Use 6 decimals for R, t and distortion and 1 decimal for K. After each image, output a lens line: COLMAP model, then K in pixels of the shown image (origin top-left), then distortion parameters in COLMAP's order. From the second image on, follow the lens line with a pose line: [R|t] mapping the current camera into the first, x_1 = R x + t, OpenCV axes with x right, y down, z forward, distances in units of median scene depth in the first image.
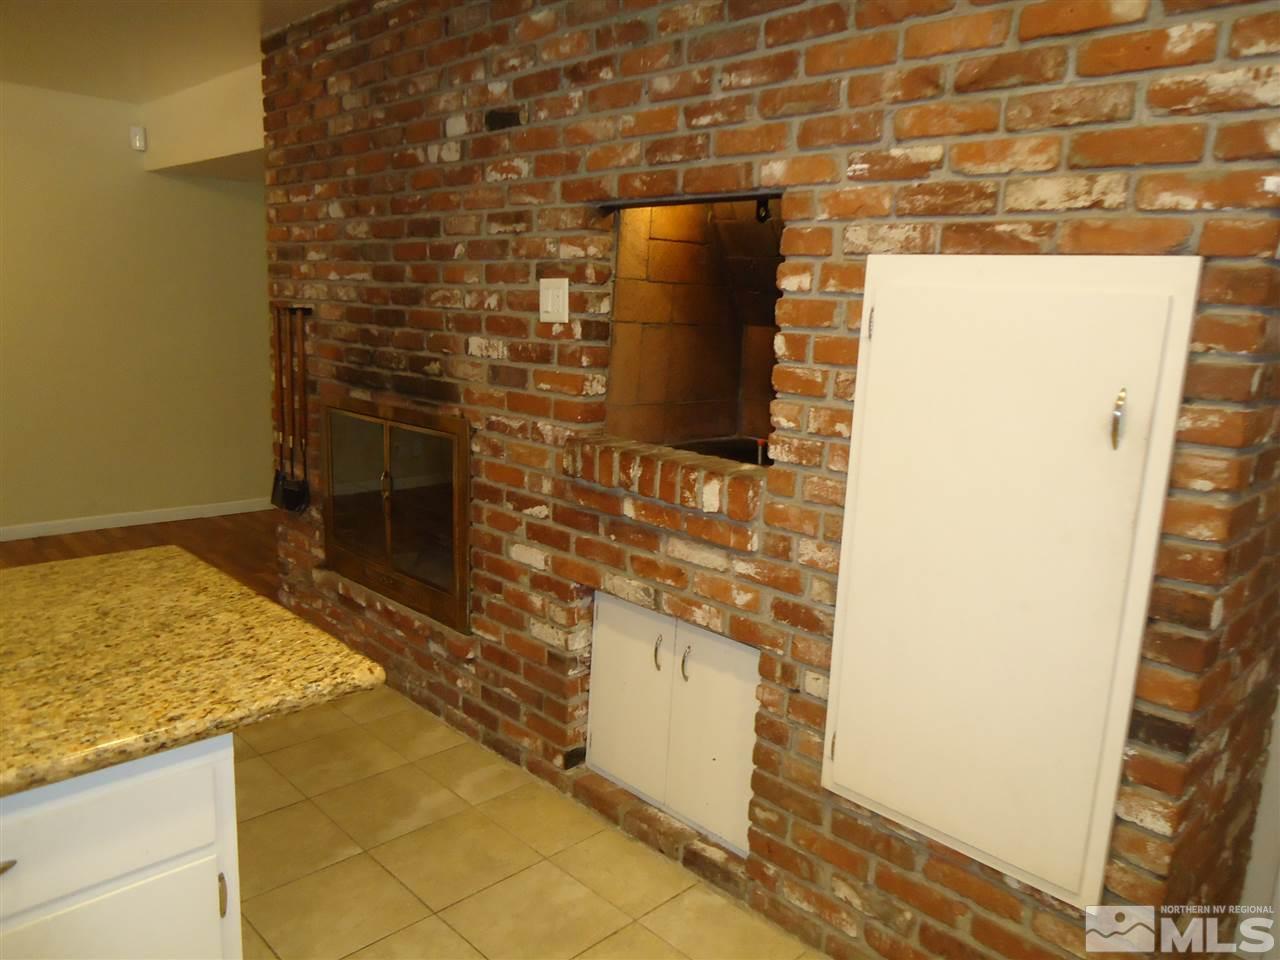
lens RADIAL K [[917.9, 0, 640.0], [0, 917.9, 480.0], [0, 0, 1]] dist [-0.010330, 0.008101]
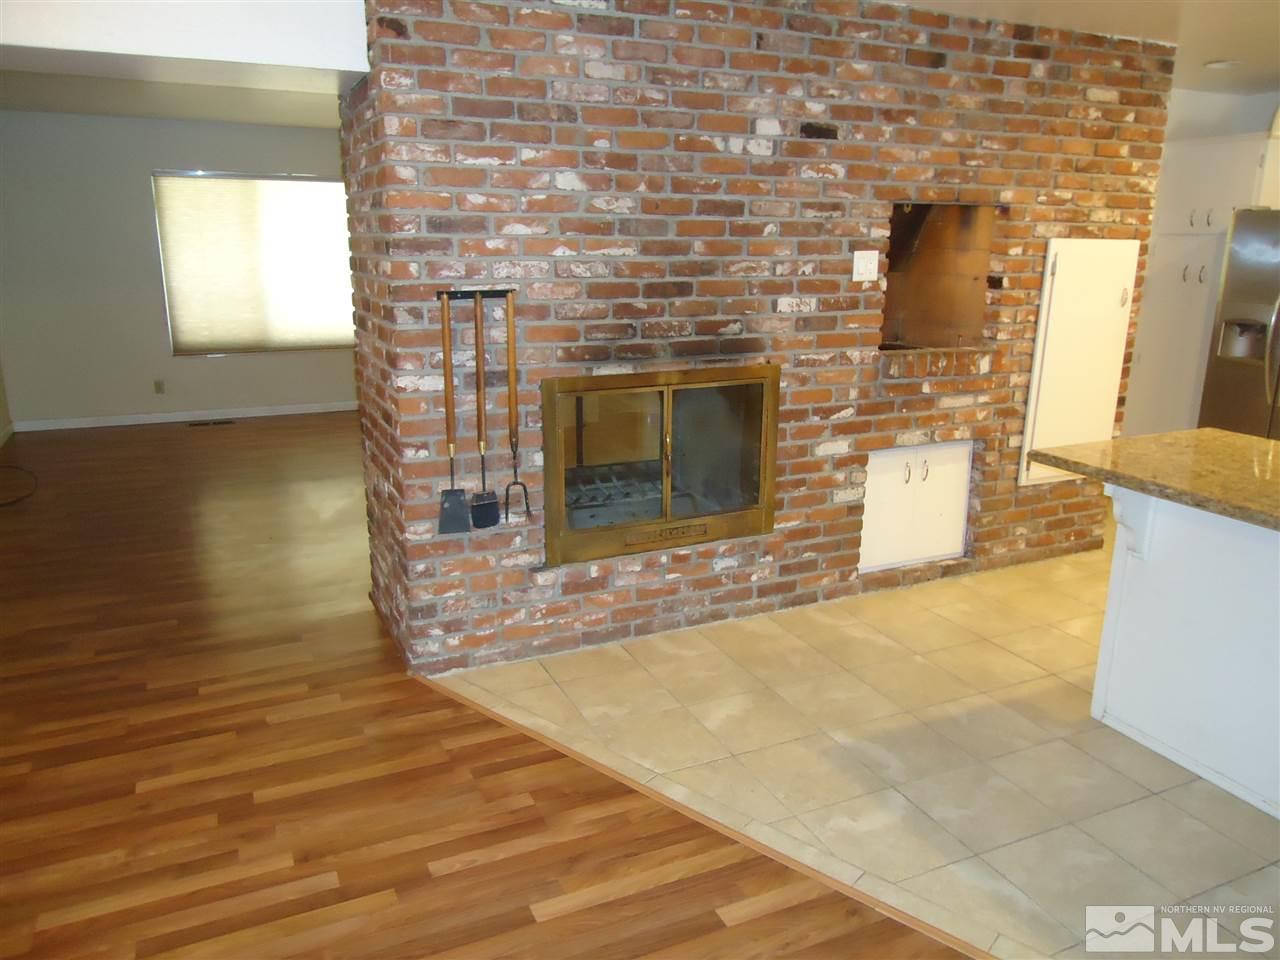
lens RADIAL K [[917.9, 0, 640.0], [0, 917.9, 480.0], [0, 0, 1]] dist [-0.010330, 0.008101]
pose [[0.347106, -0.276479, 0.896146, -1.586490], [0.185740, 0.956895, 0.223278, -0.254331], [-0.919249, 0.088949, 0.383497, 0.772749]]
